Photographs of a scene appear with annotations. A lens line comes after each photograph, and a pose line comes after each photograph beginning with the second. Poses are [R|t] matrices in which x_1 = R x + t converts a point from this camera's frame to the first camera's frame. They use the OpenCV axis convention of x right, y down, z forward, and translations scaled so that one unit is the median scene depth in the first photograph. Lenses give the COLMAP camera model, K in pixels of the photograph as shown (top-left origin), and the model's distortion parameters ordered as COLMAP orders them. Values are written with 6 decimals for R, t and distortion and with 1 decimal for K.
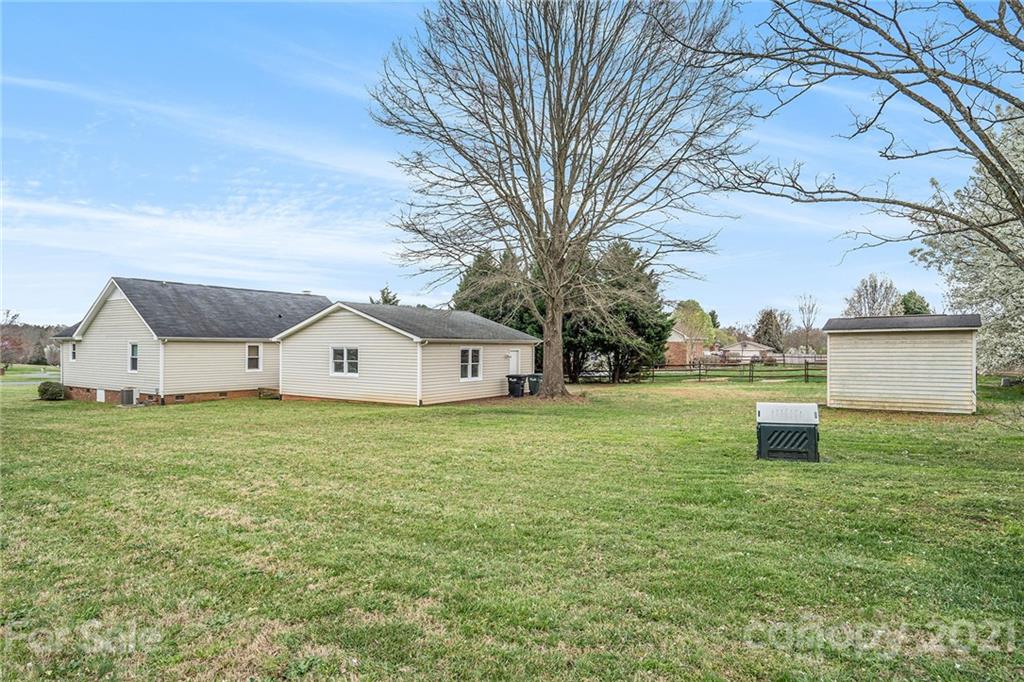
lens RADIAL K [[583.8, 0, 511.9], [0, 583.8, 340.3], [0, 0, 1]] dist [0.003266, 0.011777]
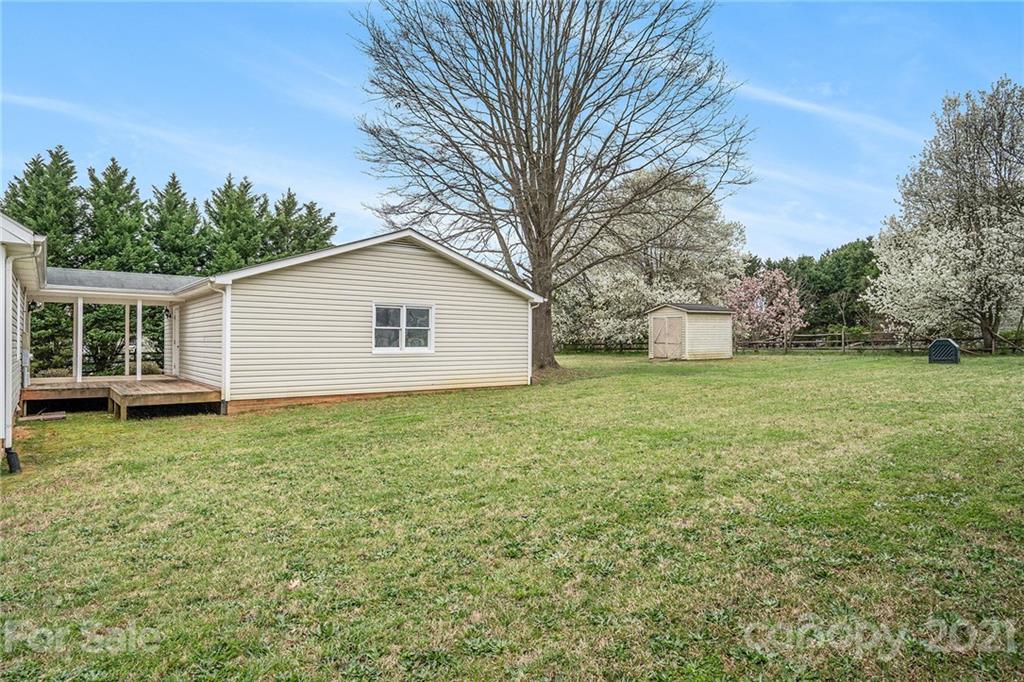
lens RADIAL K [[583.8, 0, 511.8], [0, 583.8, 340.0], [0, 0, 1]] dist [0.003266, 0.011777]
pose [[0.348872, 0.000923, 0.937170, -0.814486], [0.001347, 0.999998, -0.001486, 0.049237], [-0.937170, 0.001780, 0.348870, 0.683709]]
